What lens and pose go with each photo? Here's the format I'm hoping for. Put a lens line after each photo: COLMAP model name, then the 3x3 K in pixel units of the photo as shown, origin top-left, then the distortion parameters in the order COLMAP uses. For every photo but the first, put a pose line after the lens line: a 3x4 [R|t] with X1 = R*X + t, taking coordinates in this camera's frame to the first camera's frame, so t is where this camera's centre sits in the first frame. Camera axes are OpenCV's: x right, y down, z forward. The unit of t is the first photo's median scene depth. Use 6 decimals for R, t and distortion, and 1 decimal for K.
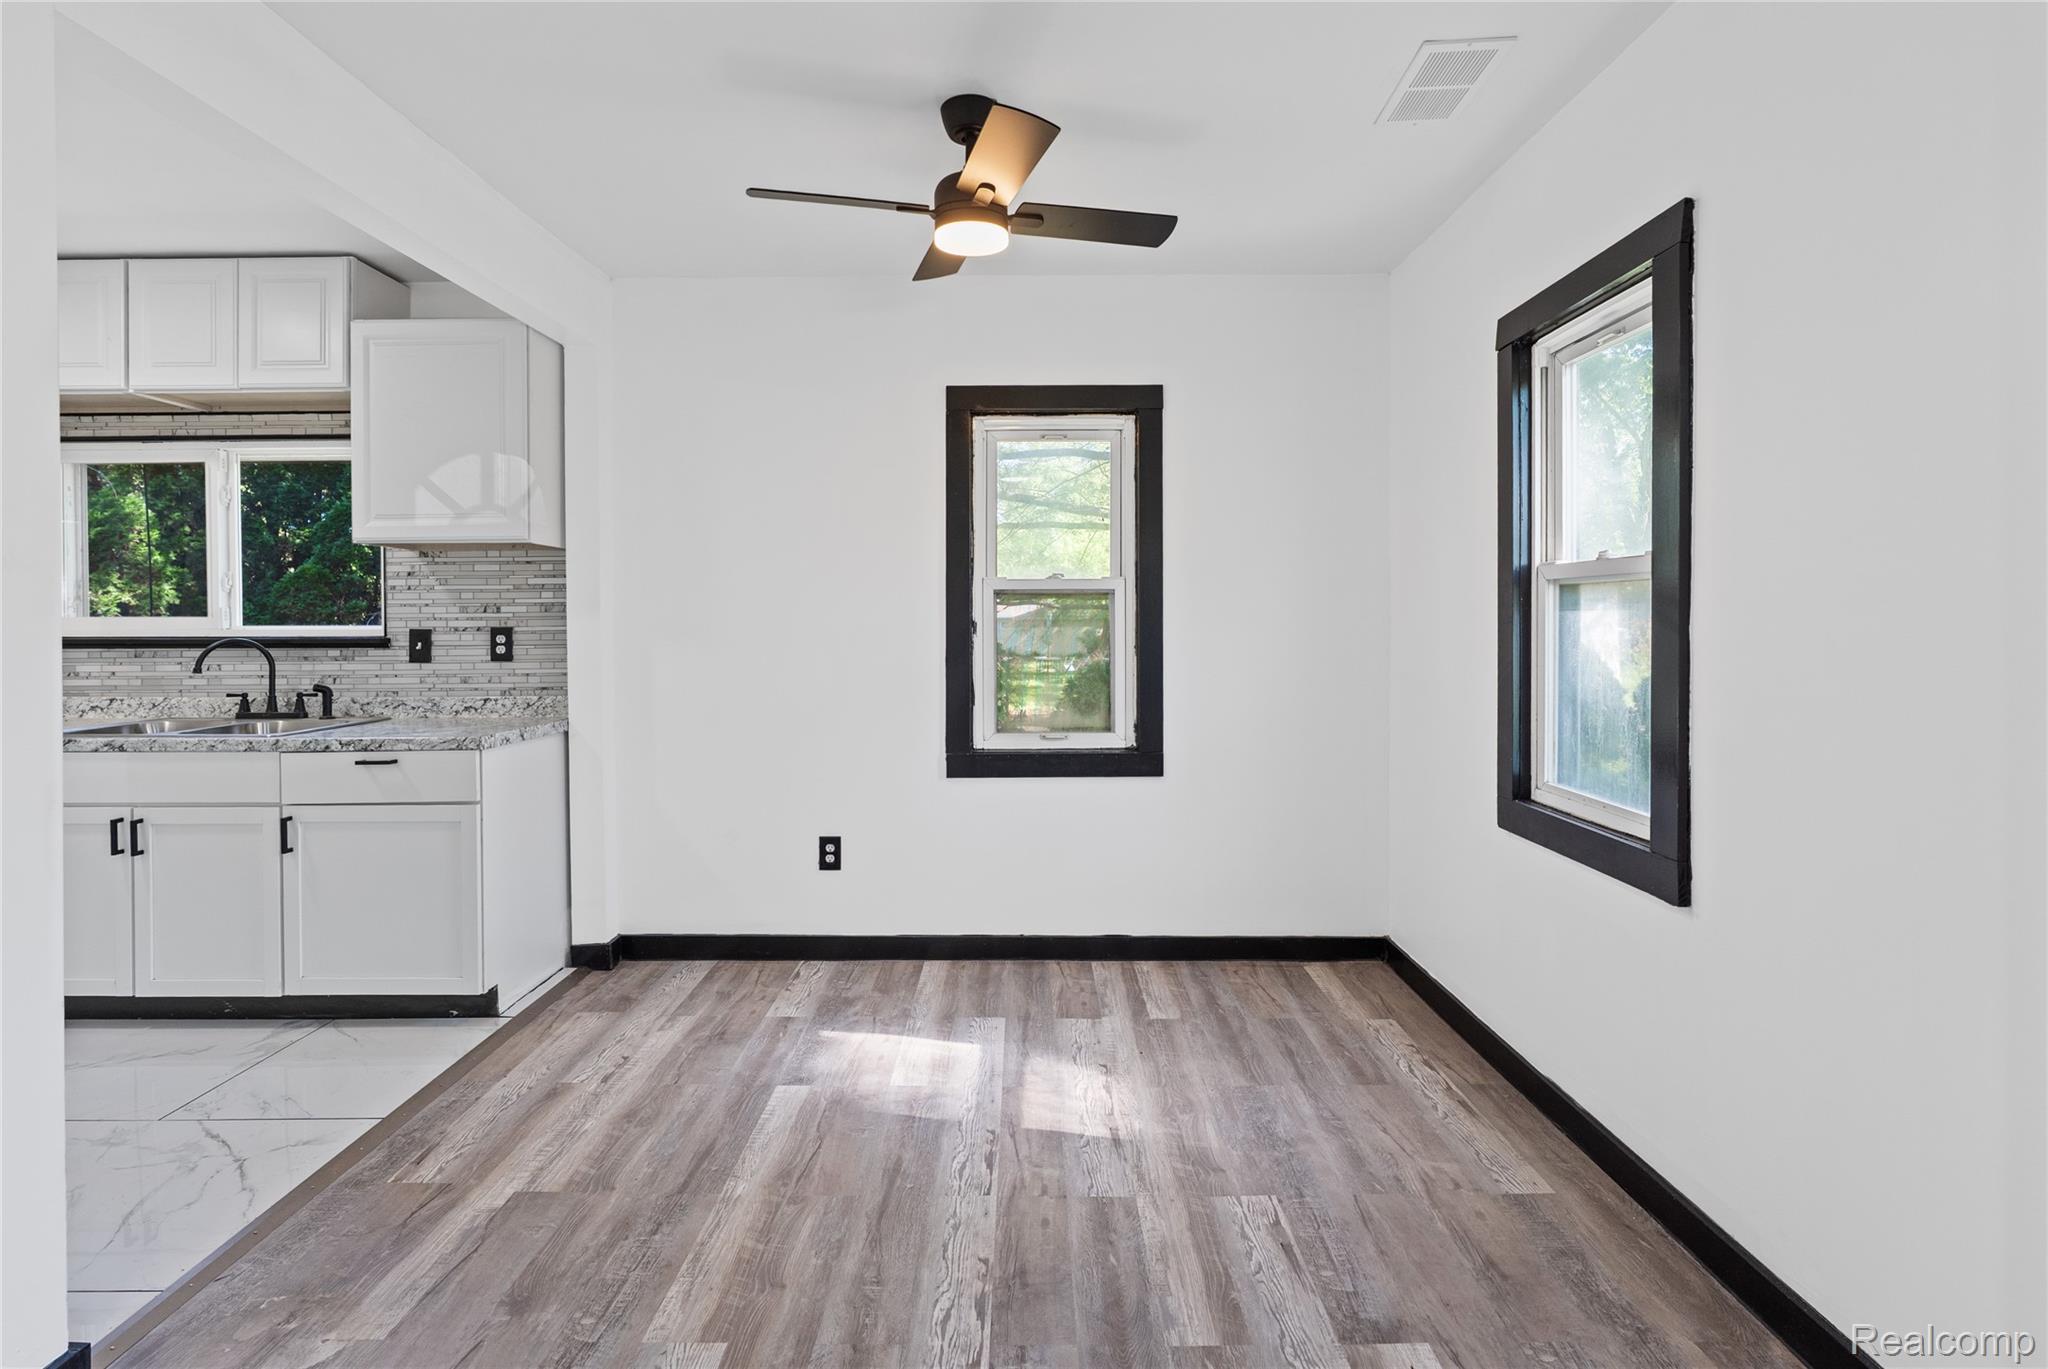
lens RADIAL K [[943.9, 0, 1021.5], [0, 943.9, 627.1], [0, 0, 1]] dist [-0.011027, 0.003801]
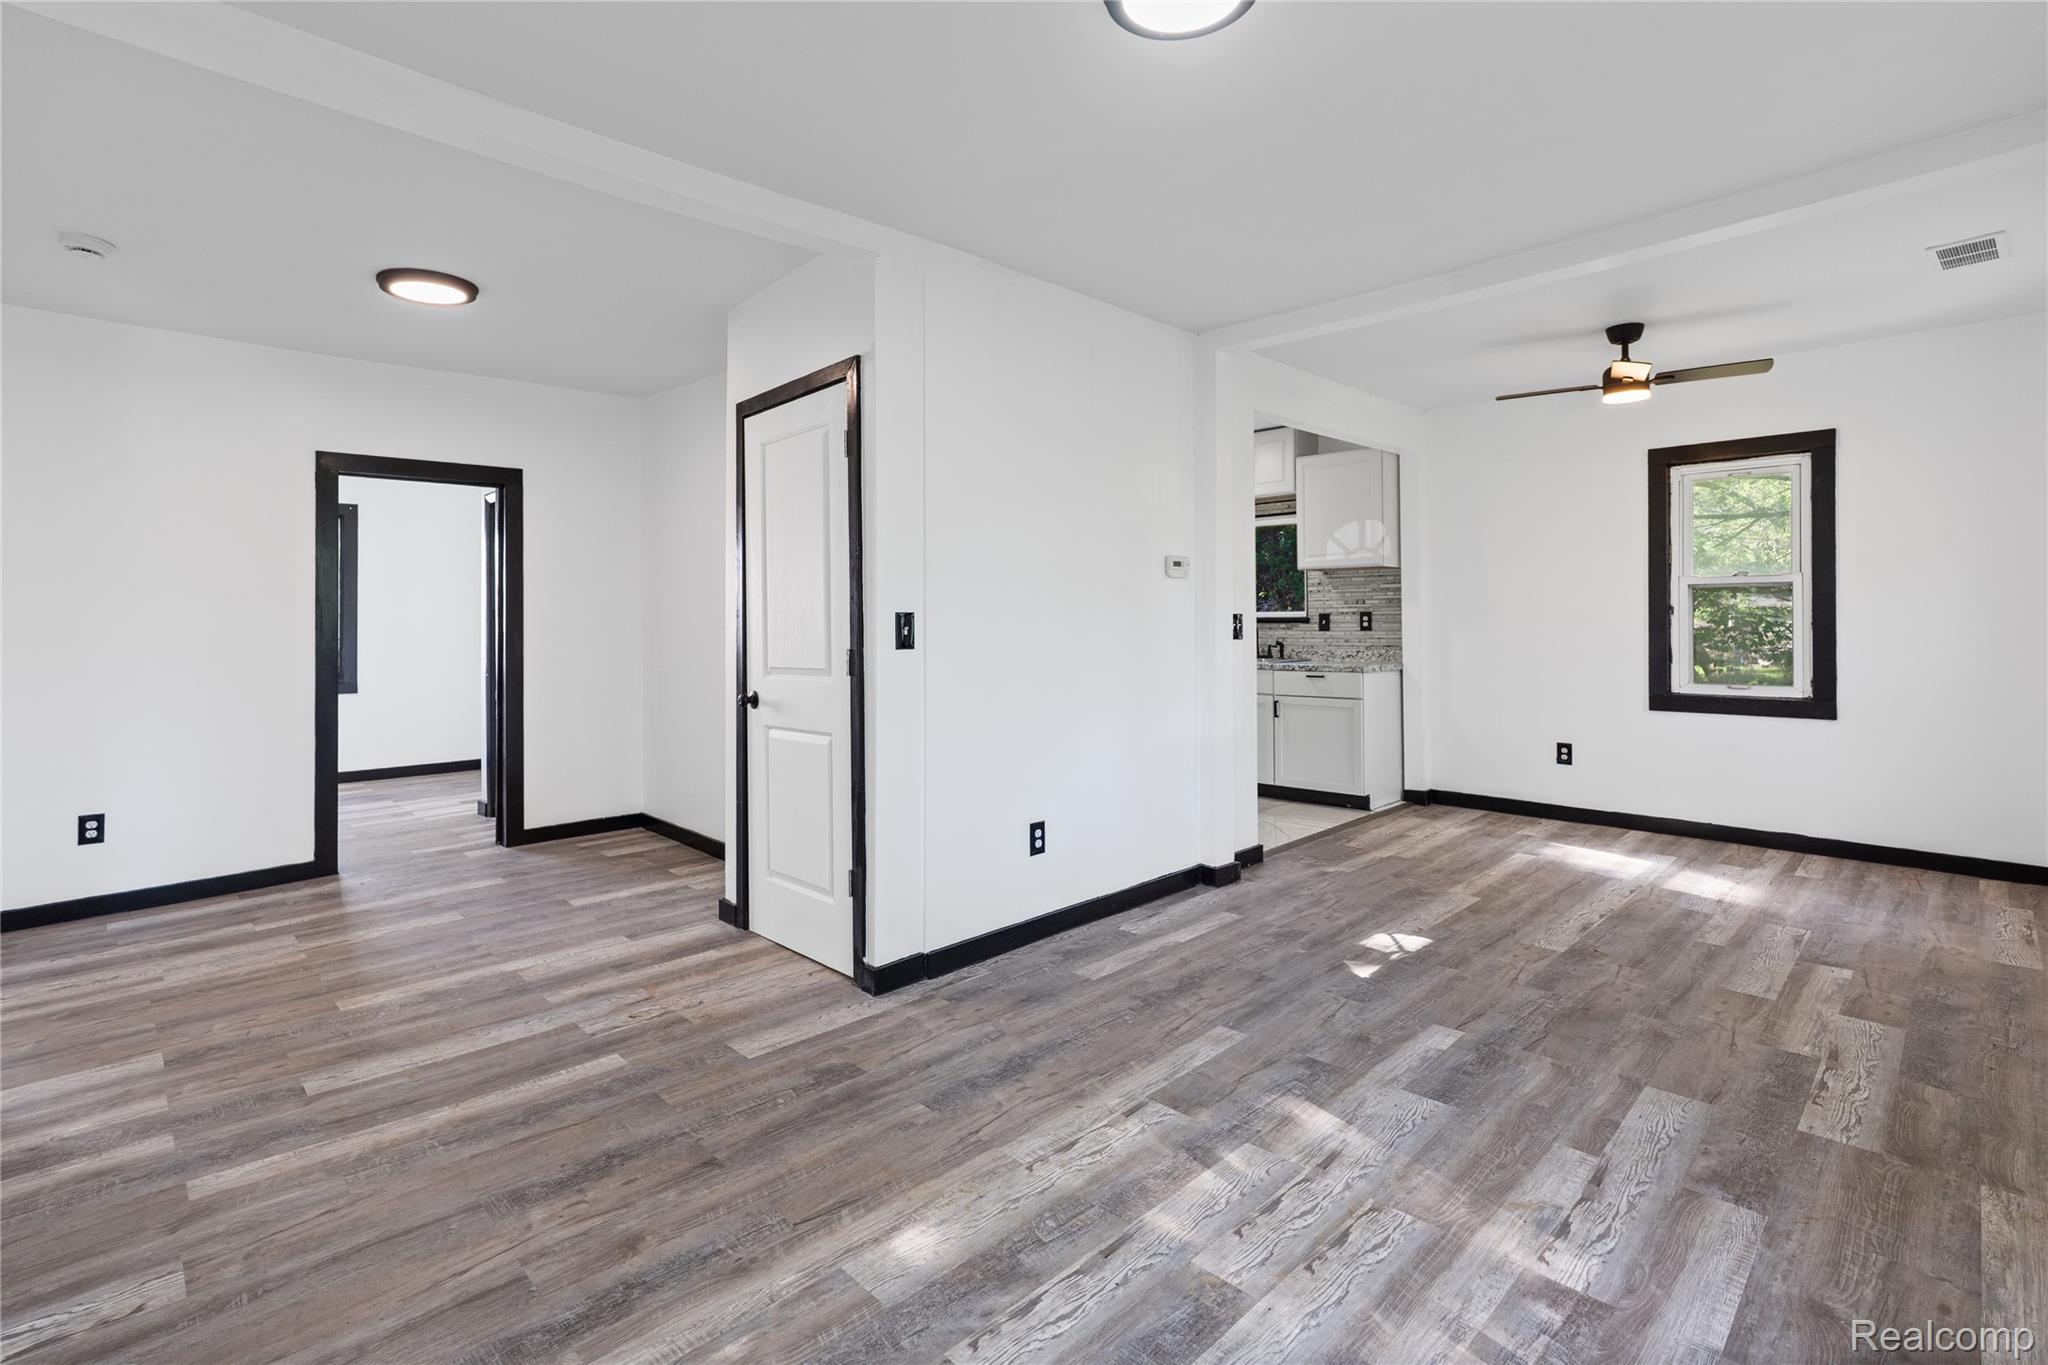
lens RADIAL K [[943.9, 0, 1032.0], [0, 943.9, 619.3], [0, 0, 1]] dist [-0.011027, 0.003801]
pose [[0.705759, -0.000055, -0.708452, 0.287193], [0.001367, 0.999998, 0.001284, 0.011294], [0.708450, -0.001875, 0.705758, -0.752452]]
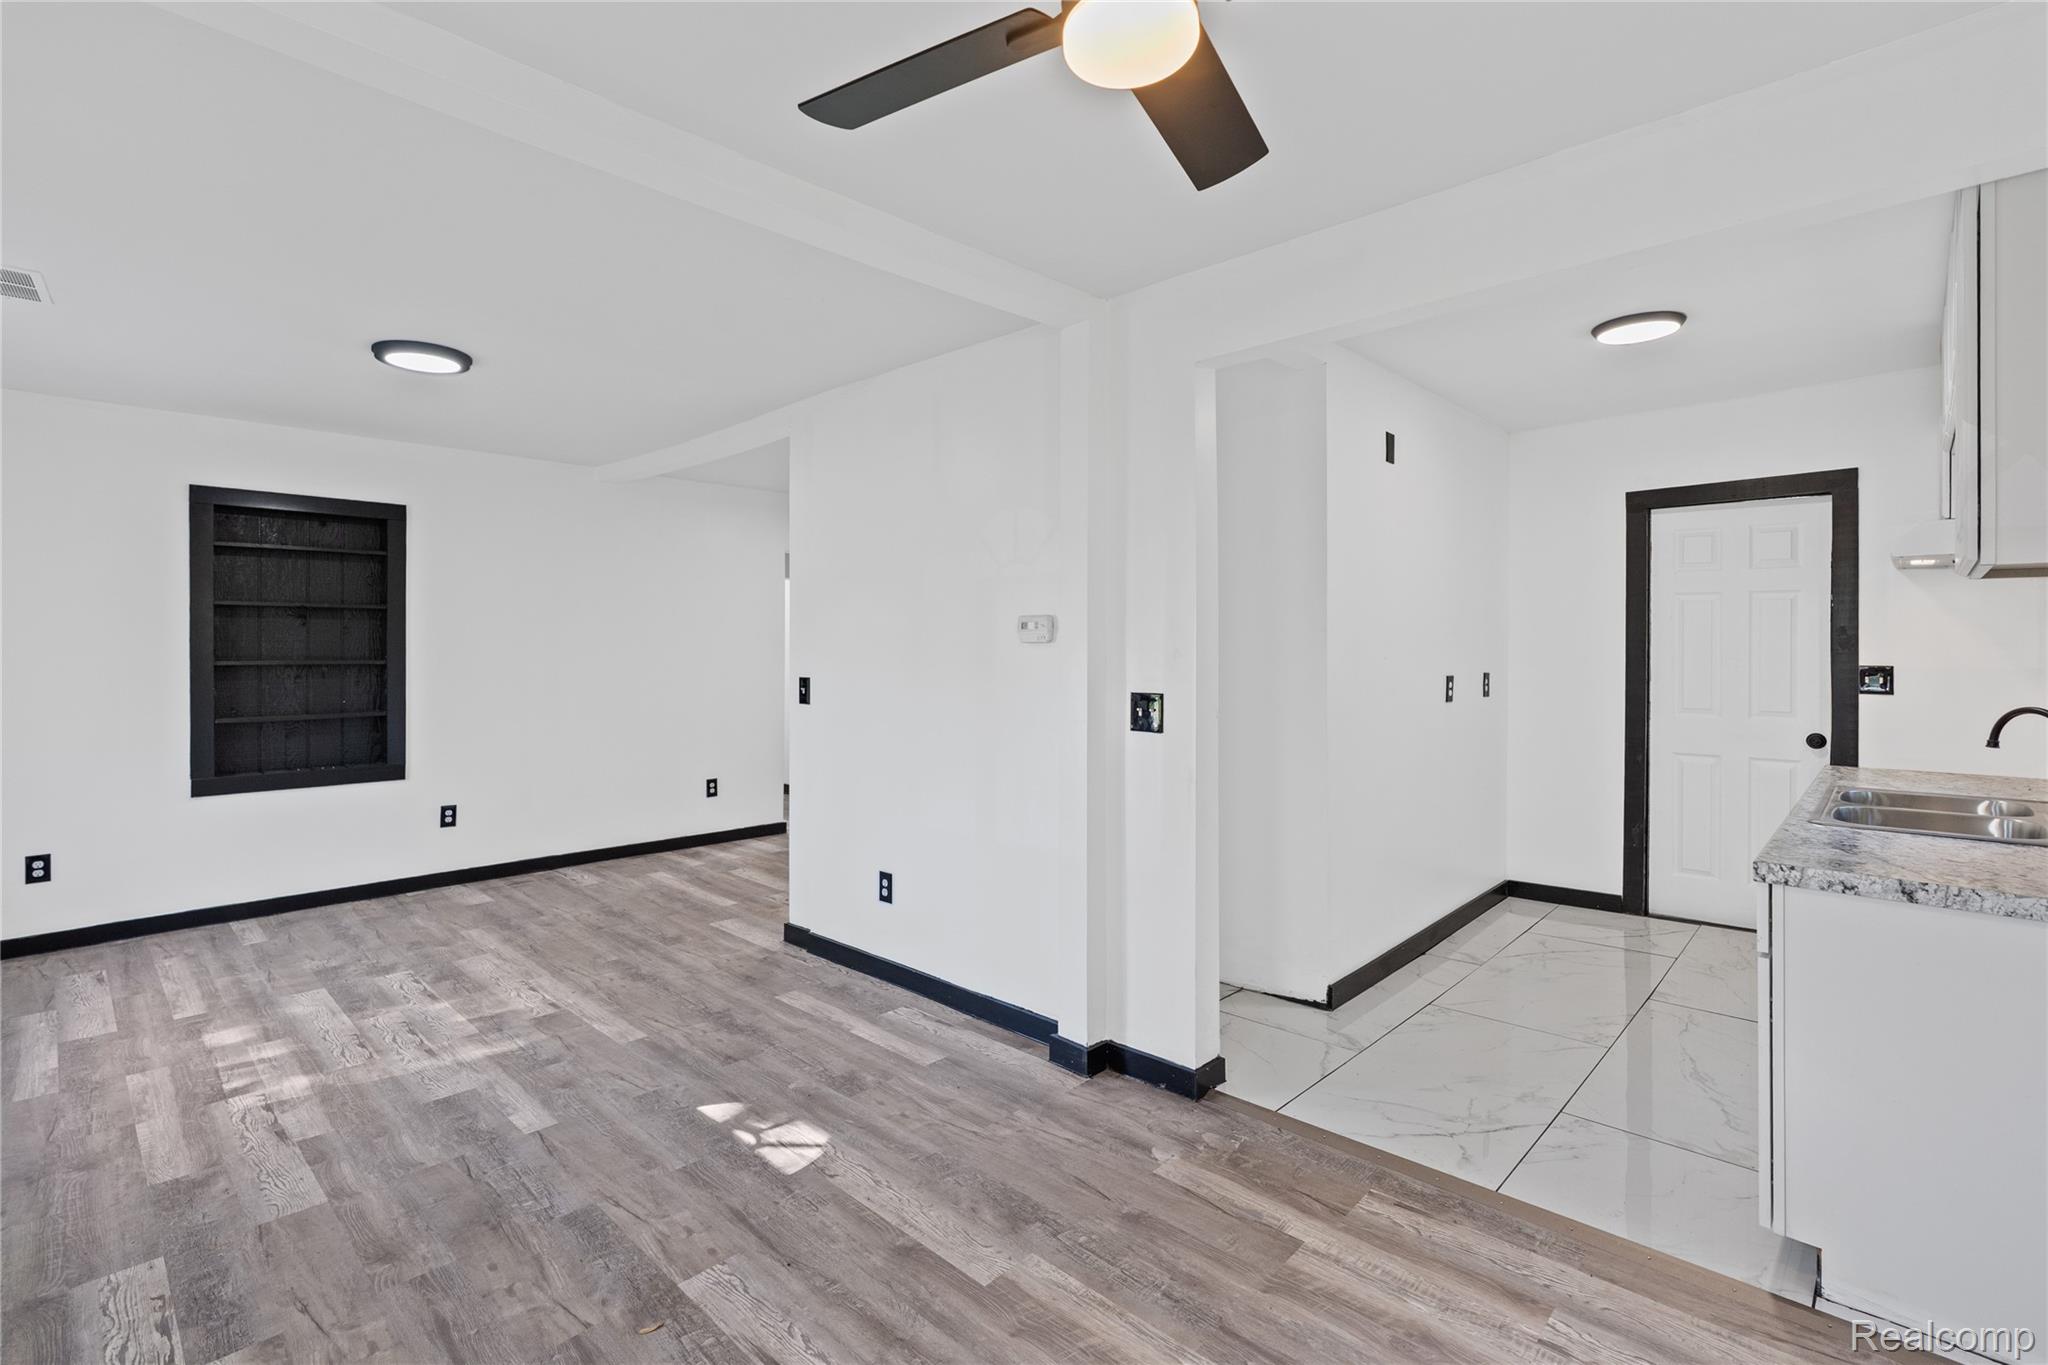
lens RADIAL K [[943.9, 0, 1022.9], [0, 943.9, 650.6], [0, 0, 1]] dist [-0.011027, 0.003801]
pose [[-0.686913, 0.012276, -0.726636, 0.257017], [0.003332, 0.999900, 0.013742, -0.043823], [0.726732, 0.007019, -0.686885, 0.890846]]
